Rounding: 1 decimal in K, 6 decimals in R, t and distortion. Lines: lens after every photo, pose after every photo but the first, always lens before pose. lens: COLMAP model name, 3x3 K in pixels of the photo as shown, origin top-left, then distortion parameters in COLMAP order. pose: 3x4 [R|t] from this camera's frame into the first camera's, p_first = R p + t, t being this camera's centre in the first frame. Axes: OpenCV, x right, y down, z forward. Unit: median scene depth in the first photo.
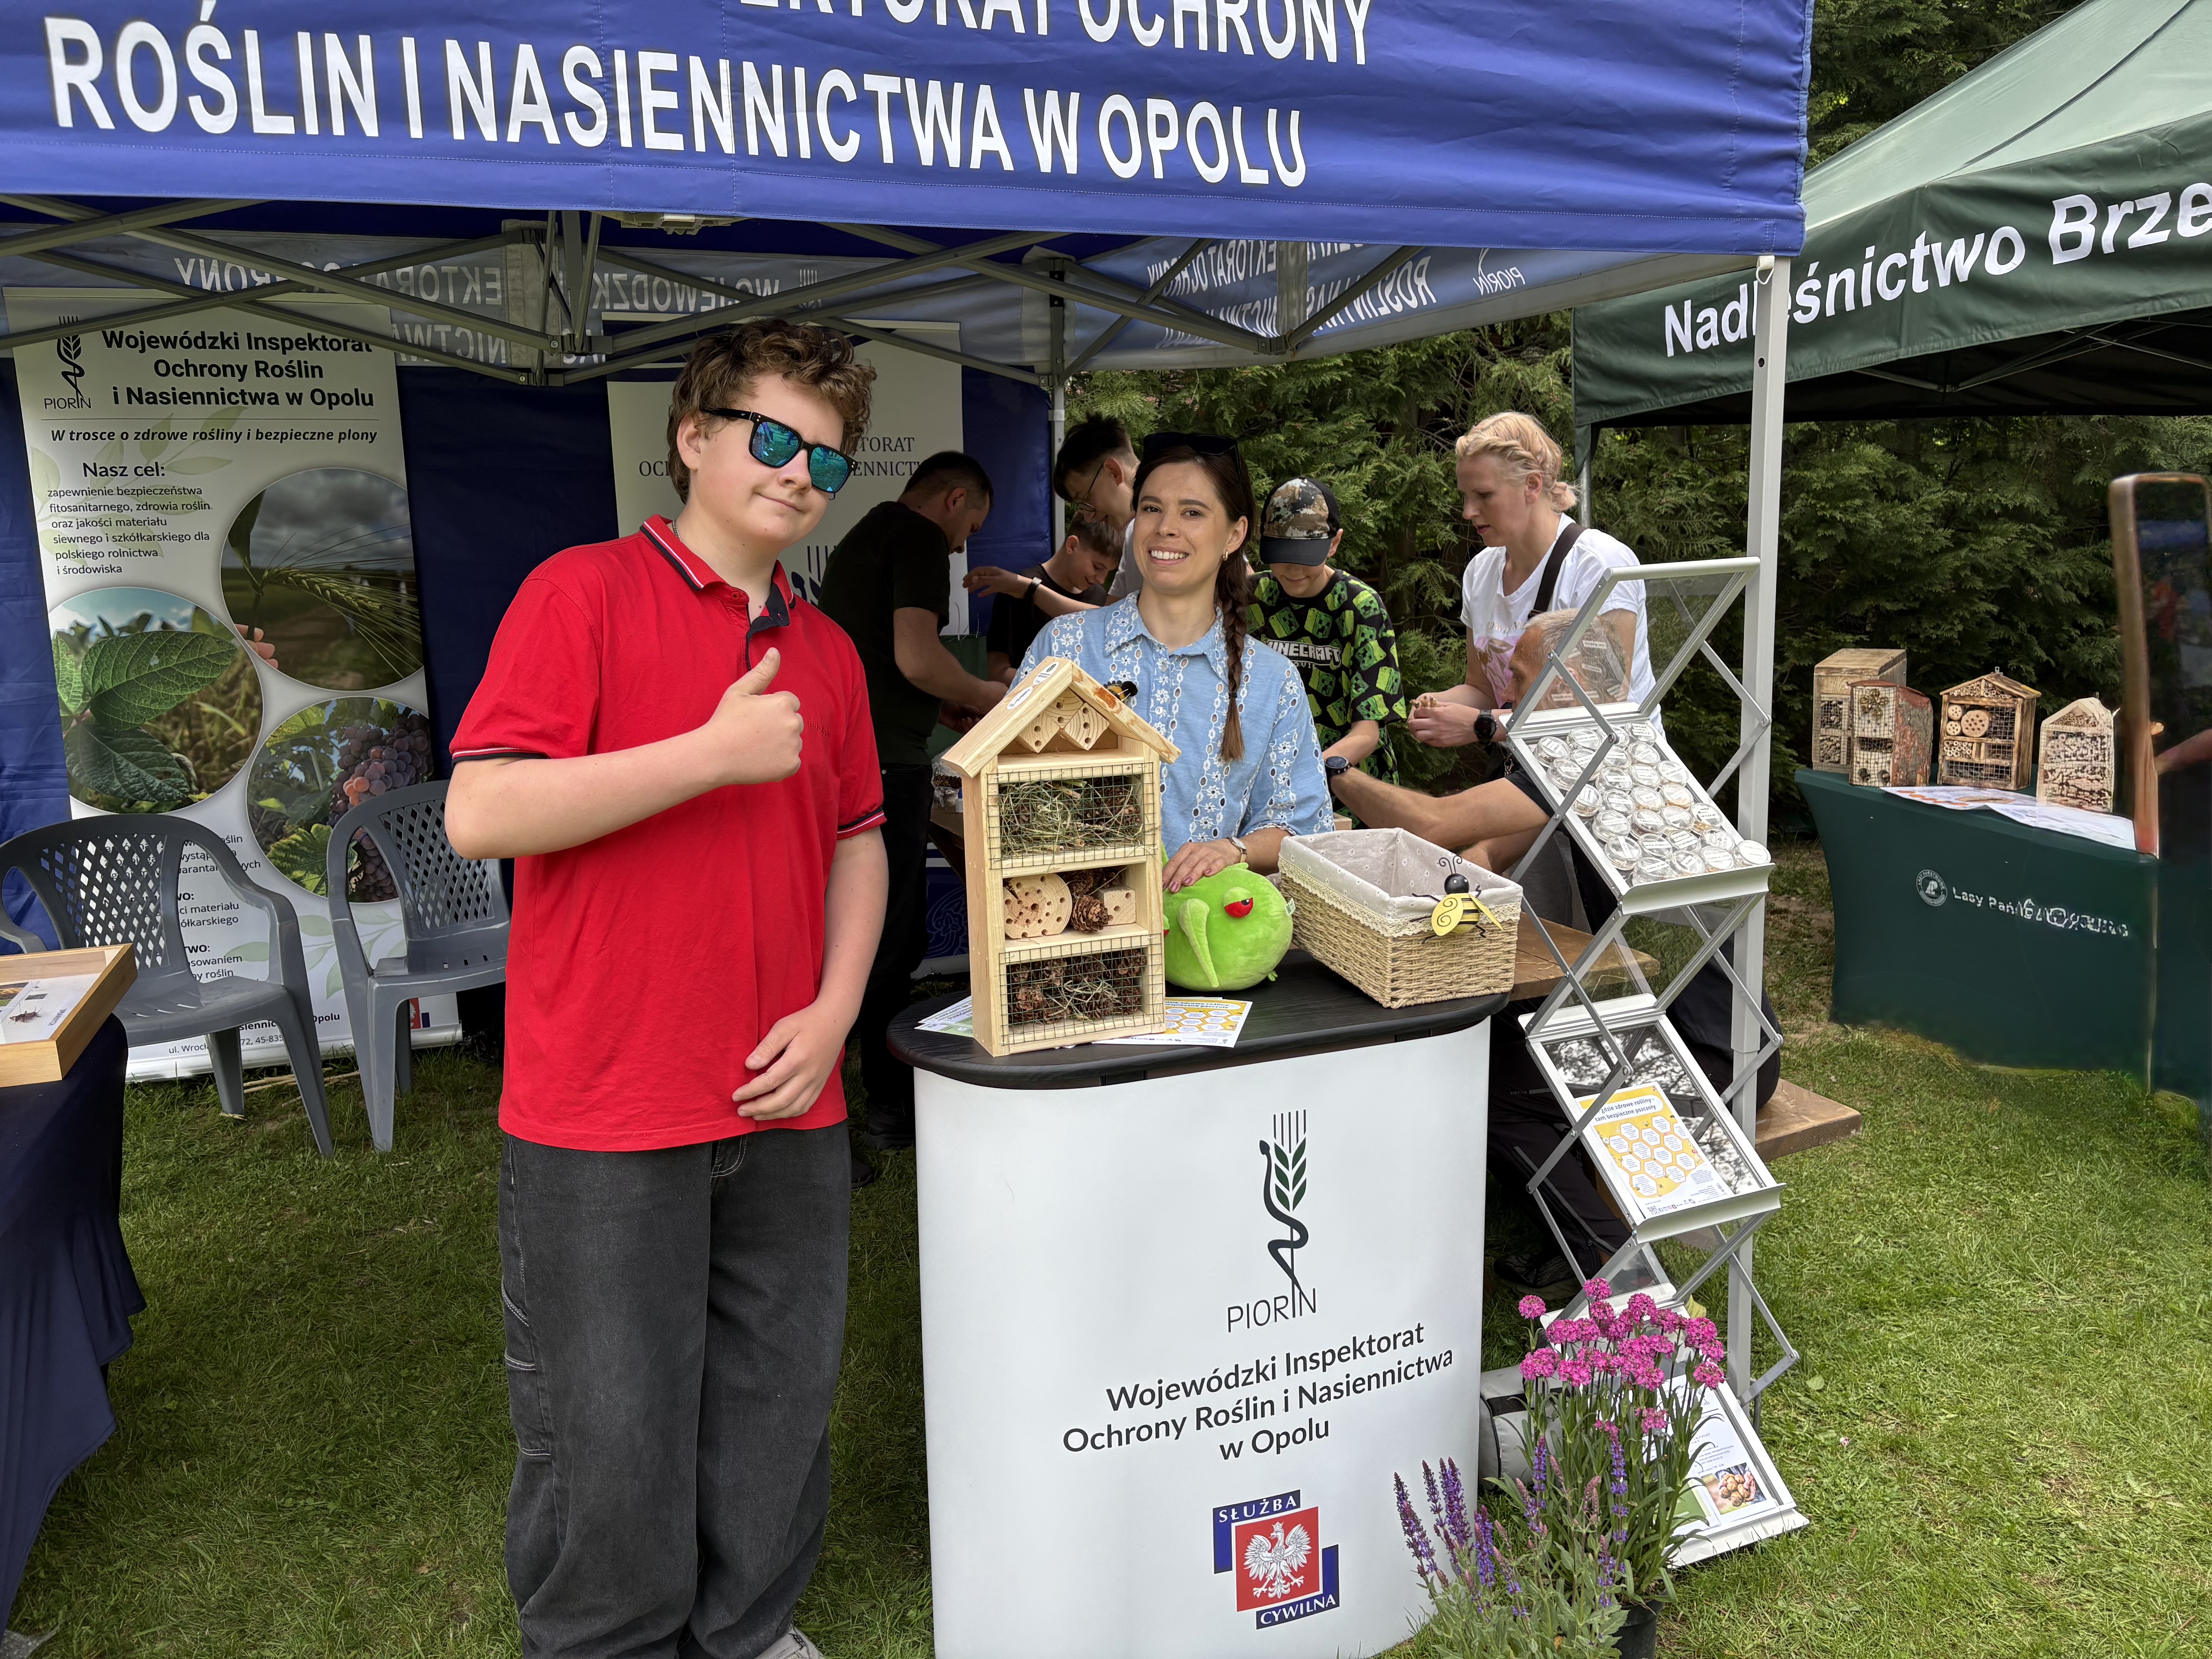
lens RADIAL K [[1701.9, 0, 1107.1], [0, 1701.9, 809.3], [0, 0, 1]] dist [0.052410, -0.038379]
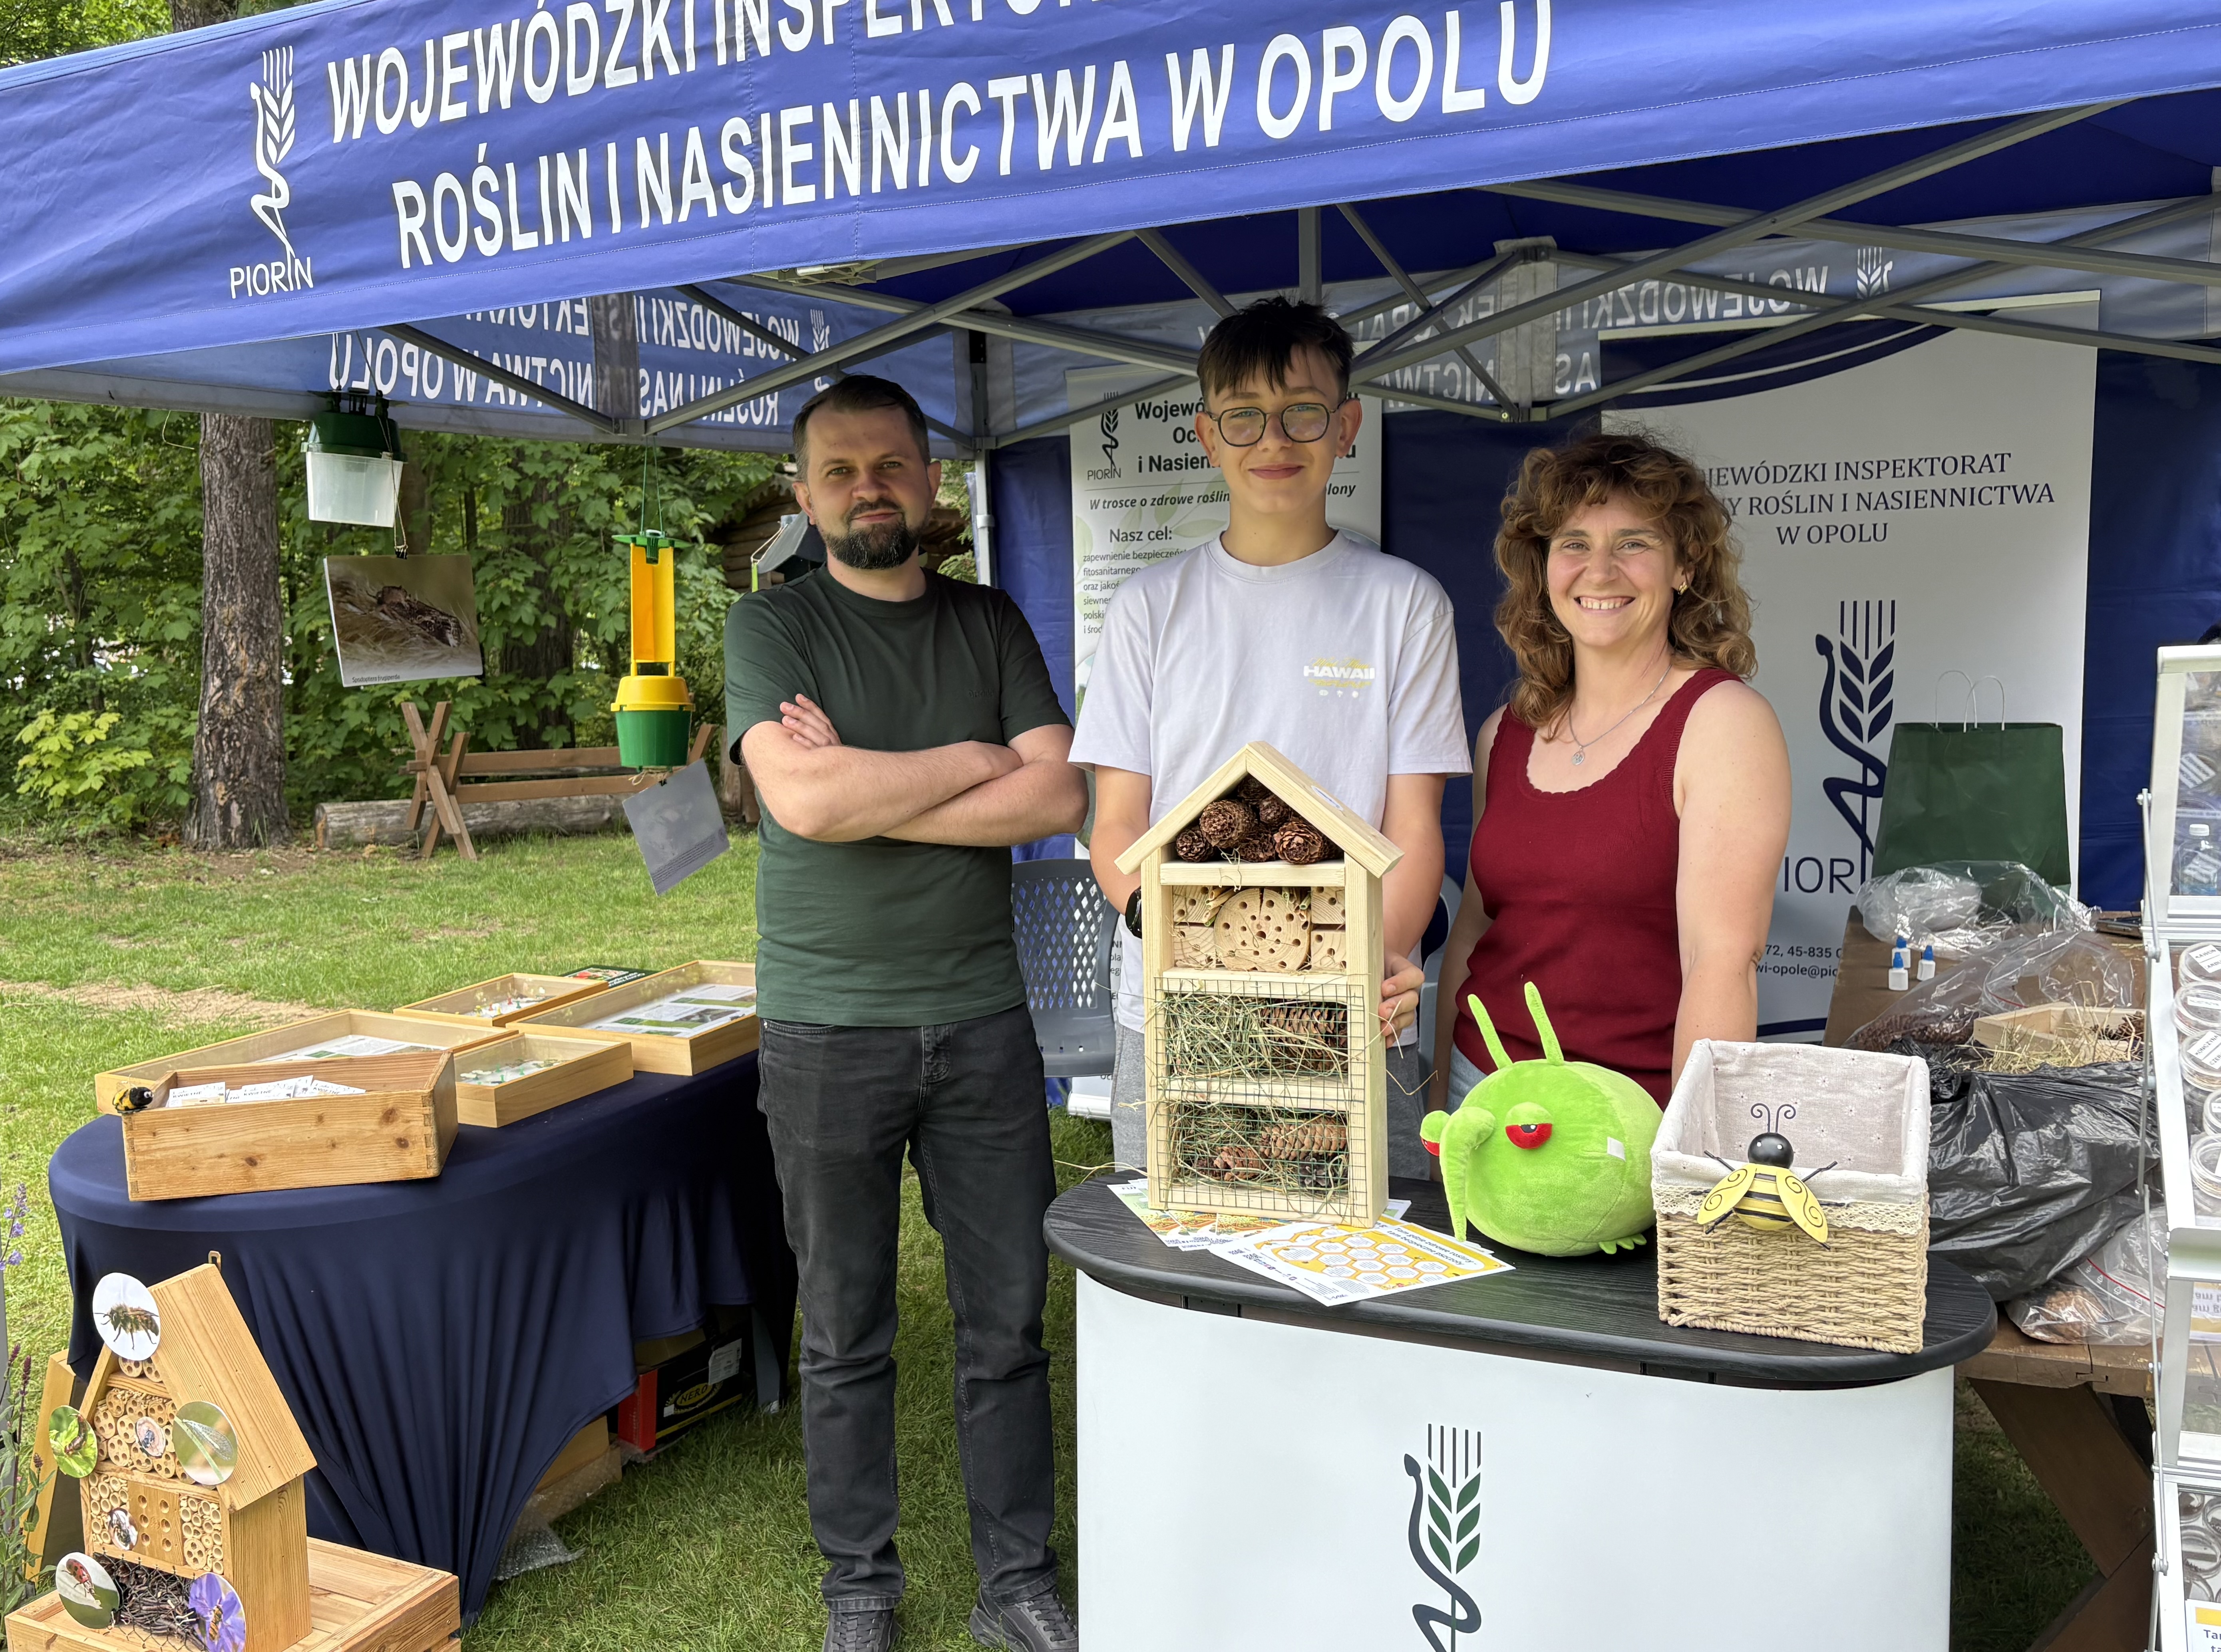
lens RADIAL K [[1984.5, 0, 1035.4], [0, 1984.5, 805.2], [0, 0, 1]] dist [0.037741, -0.035418]
pose [[0.672224, 0.075031, -0.736536, 0.615038], [-0.110925, 0.993829, 0.000002, -0.058217], [0.731990, 0.081699, 0.676399, 0.335694]]
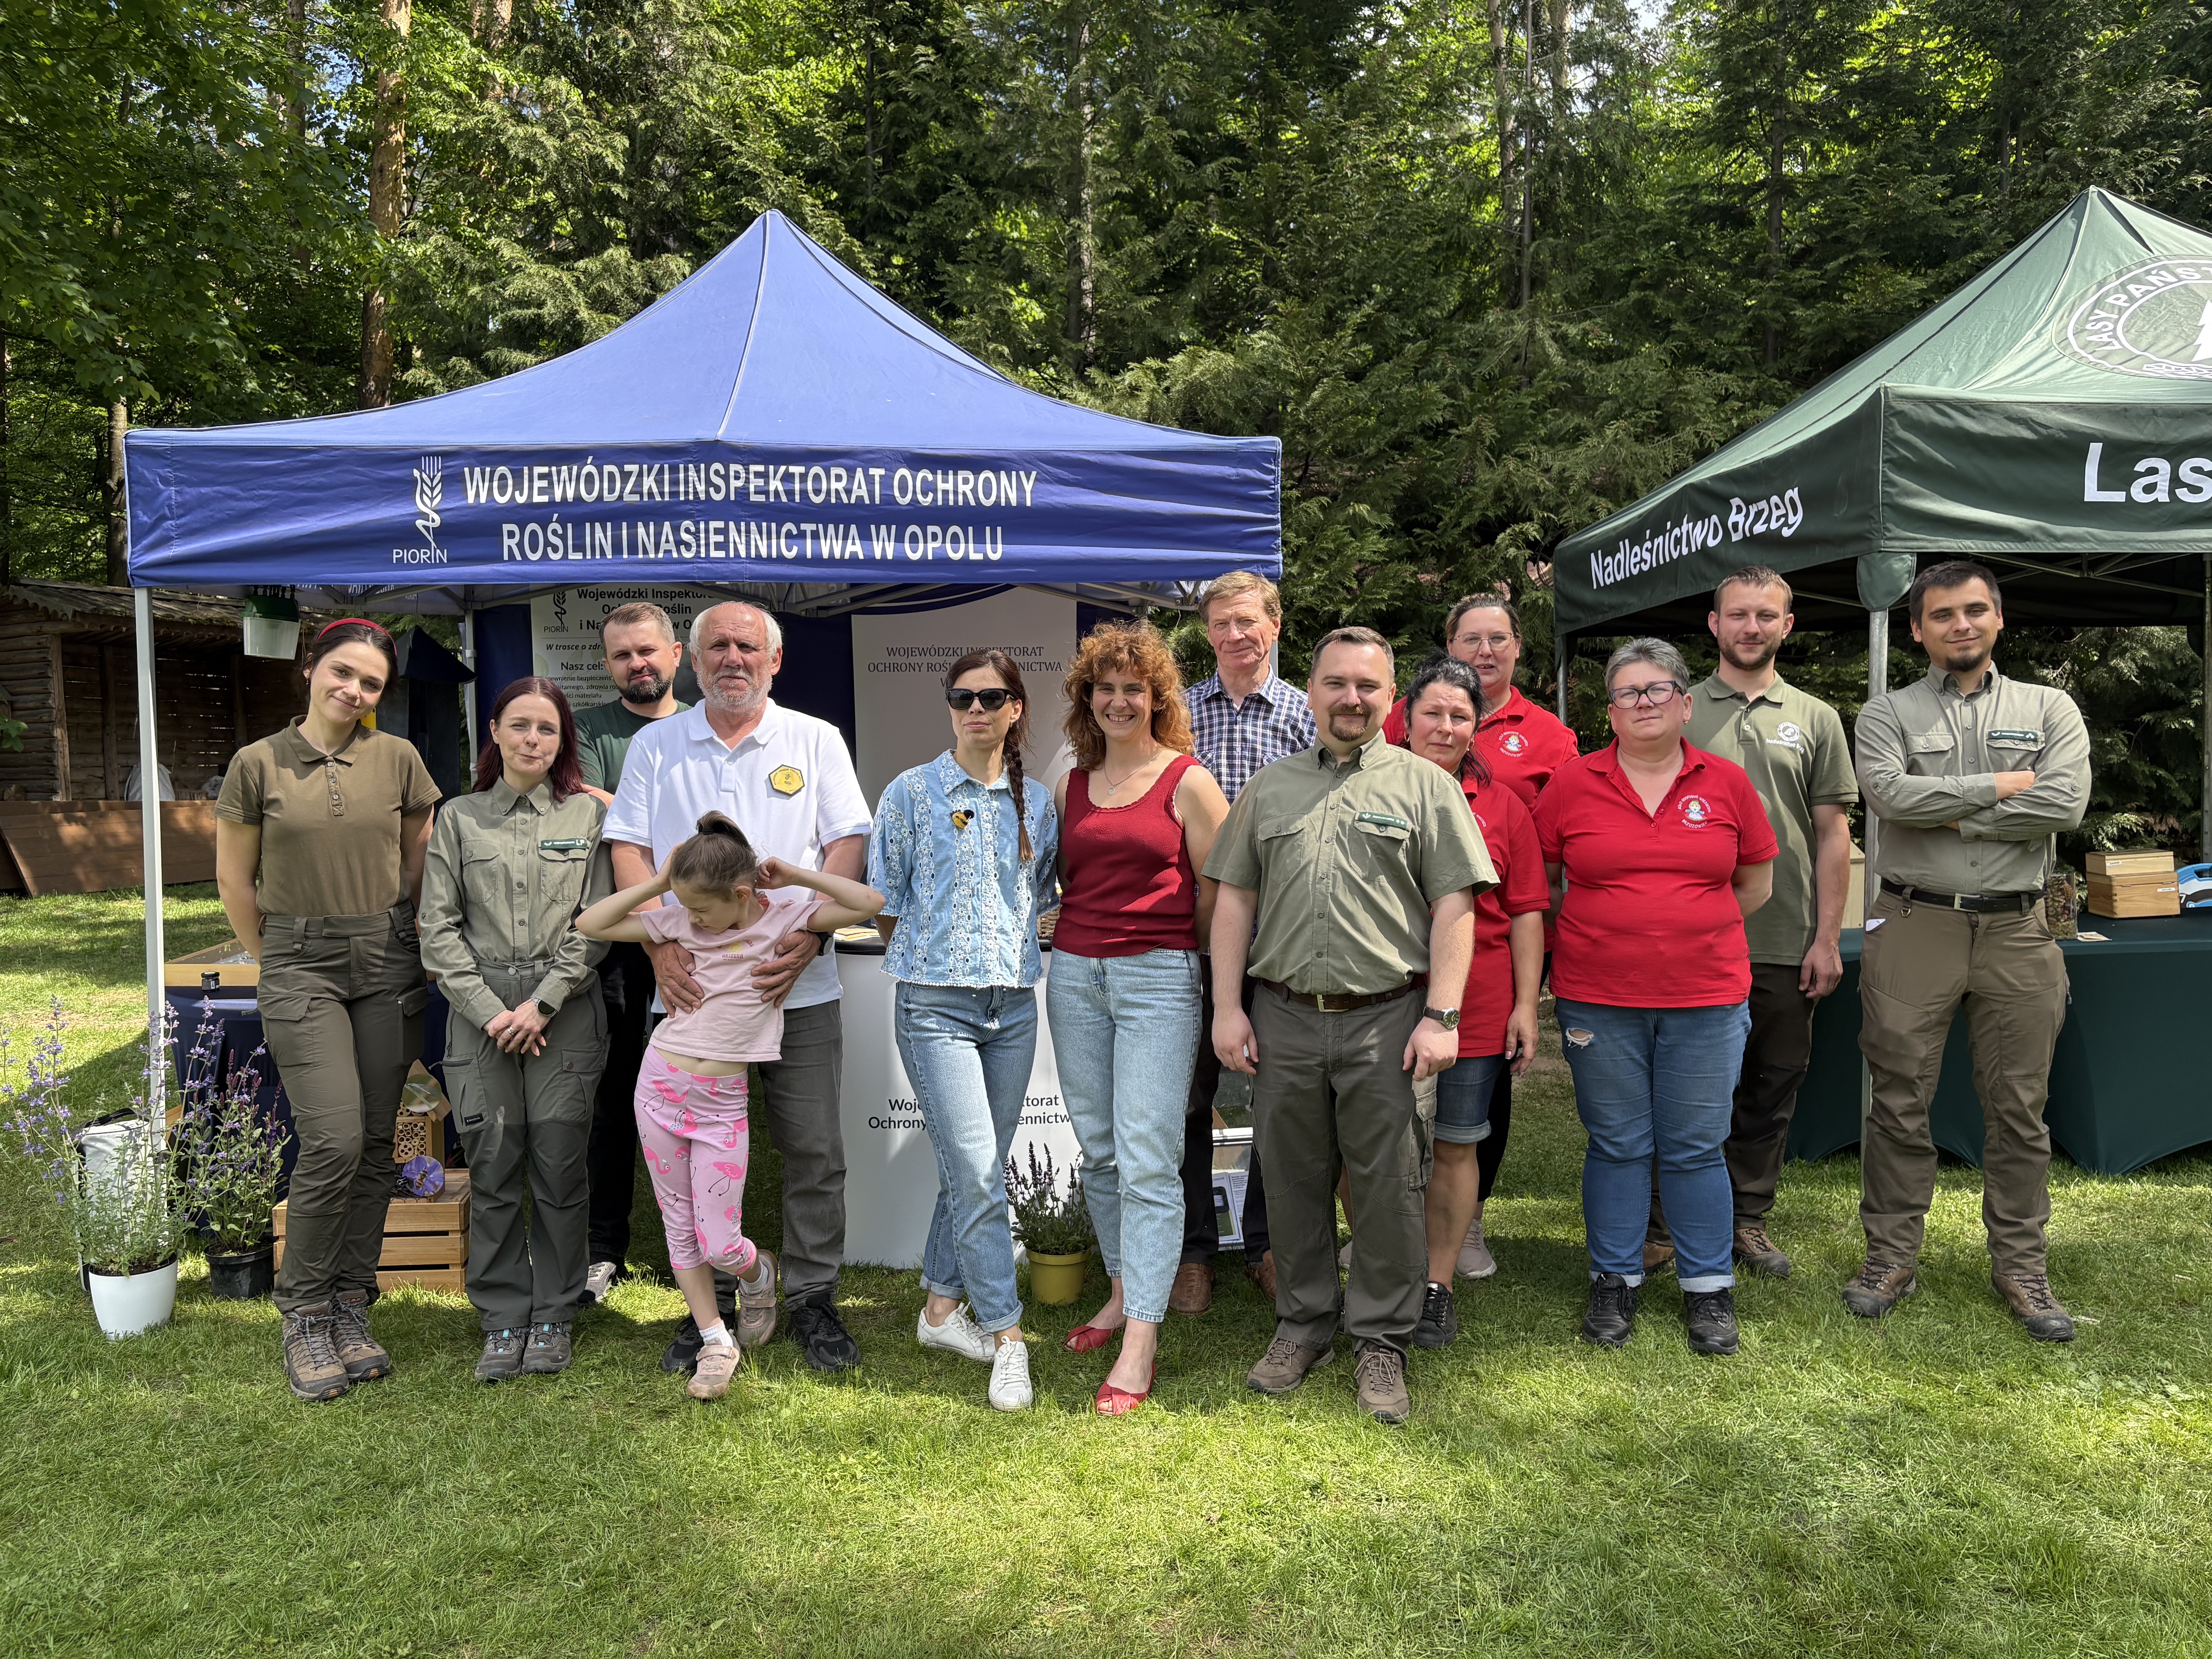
lens RADIAL K [[1701.9, 0, 1090.6], [0, 1701.9, 828.0], [0, 0, 1]] dist [0.052410, -0.038379]
pose [[0.961923, 0.035101, -0.271057, 0.871324], [-0.058746, 0.995093, -0.079614, 0.161117], [0.266933, 0.092506, 0.959265, -1.105959]]
